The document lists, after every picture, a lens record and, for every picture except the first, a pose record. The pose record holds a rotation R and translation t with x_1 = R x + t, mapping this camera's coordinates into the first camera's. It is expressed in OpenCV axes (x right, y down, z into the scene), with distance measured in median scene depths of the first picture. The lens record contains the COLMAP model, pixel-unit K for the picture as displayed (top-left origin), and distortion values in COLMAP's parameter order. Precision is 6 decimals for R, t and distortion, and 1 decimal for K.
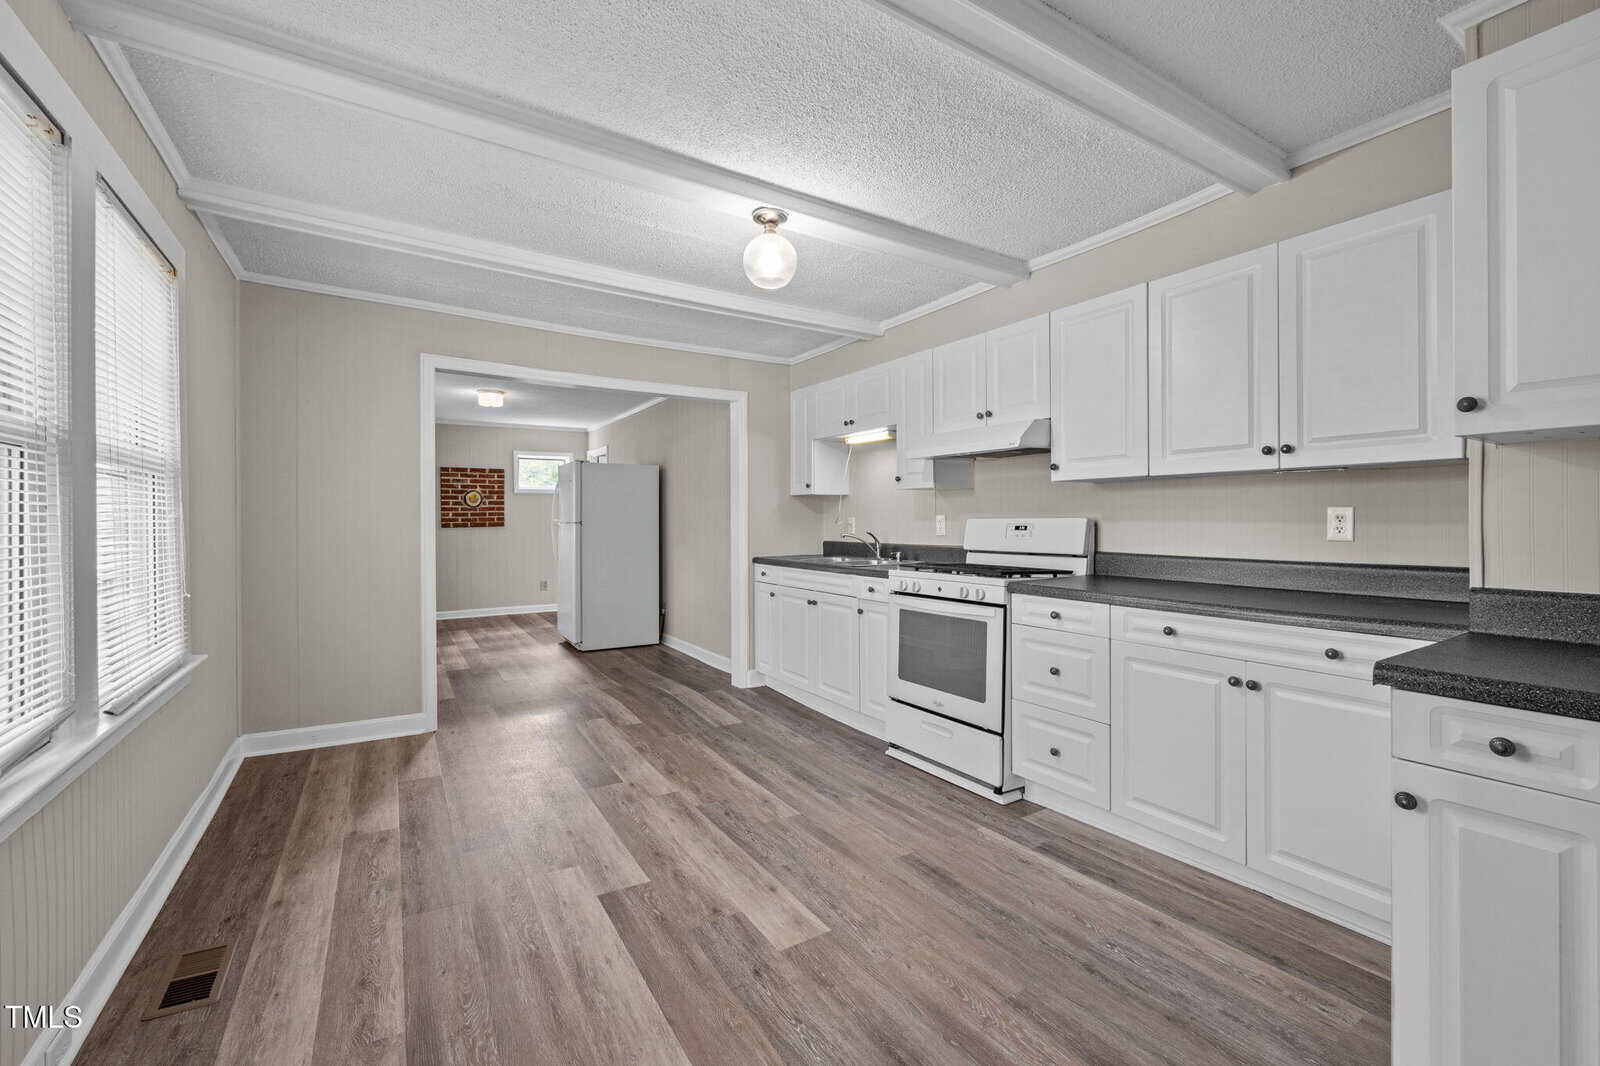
lens RADIAL K [[659.0, 0, 809.8], [0, 659.0, 526.0], [0, 0, 1]] dist [-0.012290, 0.000694]
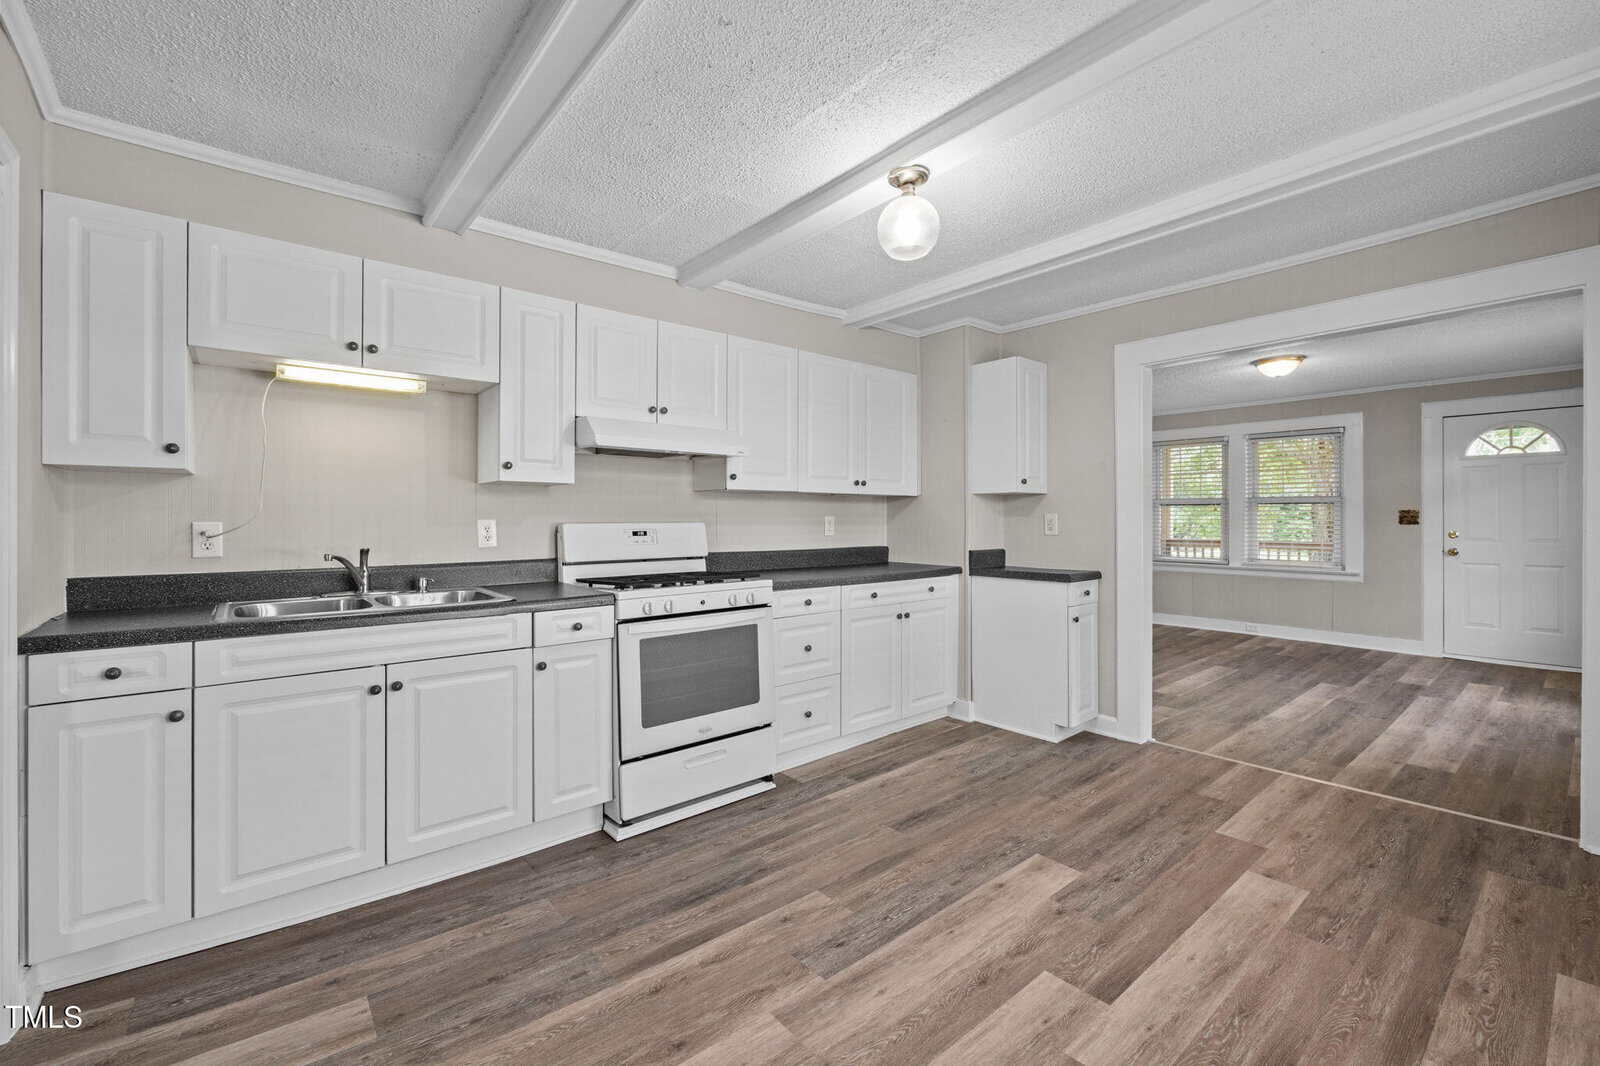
lens RADIAL K [[659.0, 0, 793.4], [0, 659.0, 525.3], [0, 0, 1]] dist [-0.012290, 0.000694]
pose [[-0.107784, -0.004192, 0.994165, -0.806319], [0.013385, 0.999894, 0.005667, -0.013864], [-0.994084, 0.013918, -0.107717, 1.108479]]
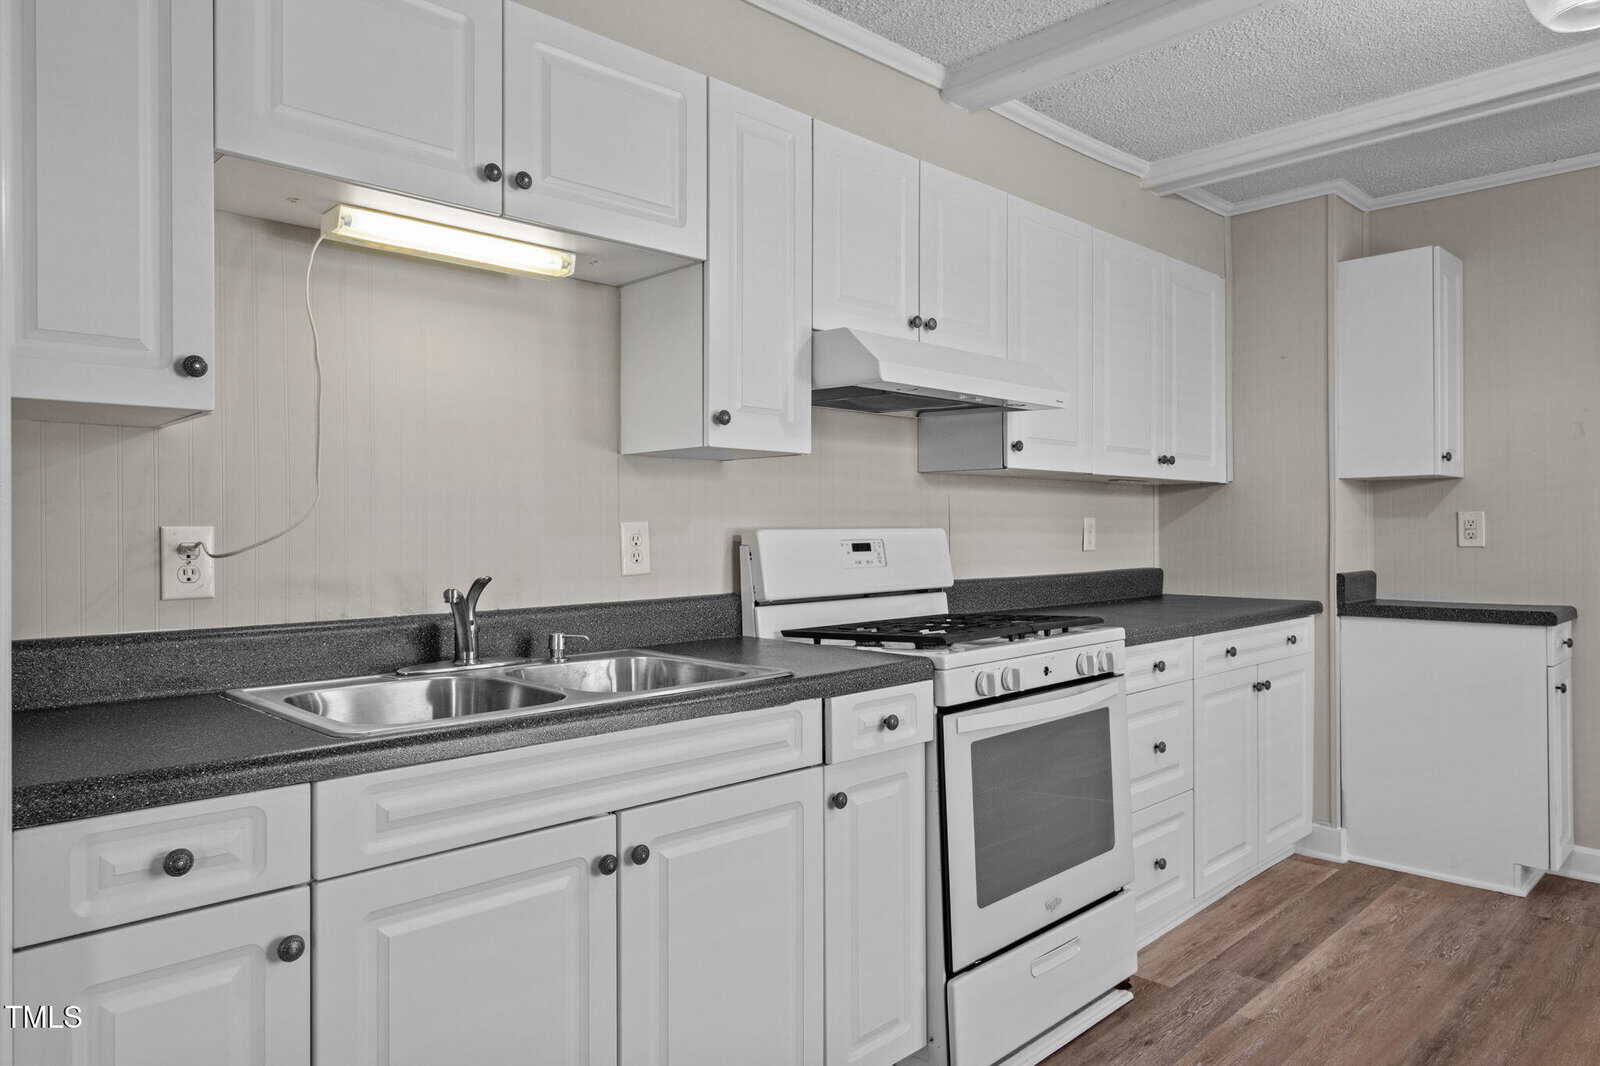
lens RADIAL K [[1025.0, 0, 796.0], [0, 1025.0, 536.7], [0, 0, 1]] dist [-0.006196, 0.001924]
pose [[-0.184308, 0.000069, 0.982868, -0.593063], [0.018826, 0.999817, 0.003460, -0.011543], [-0.982688, 0.019141, -0.184276, 1.507421]]
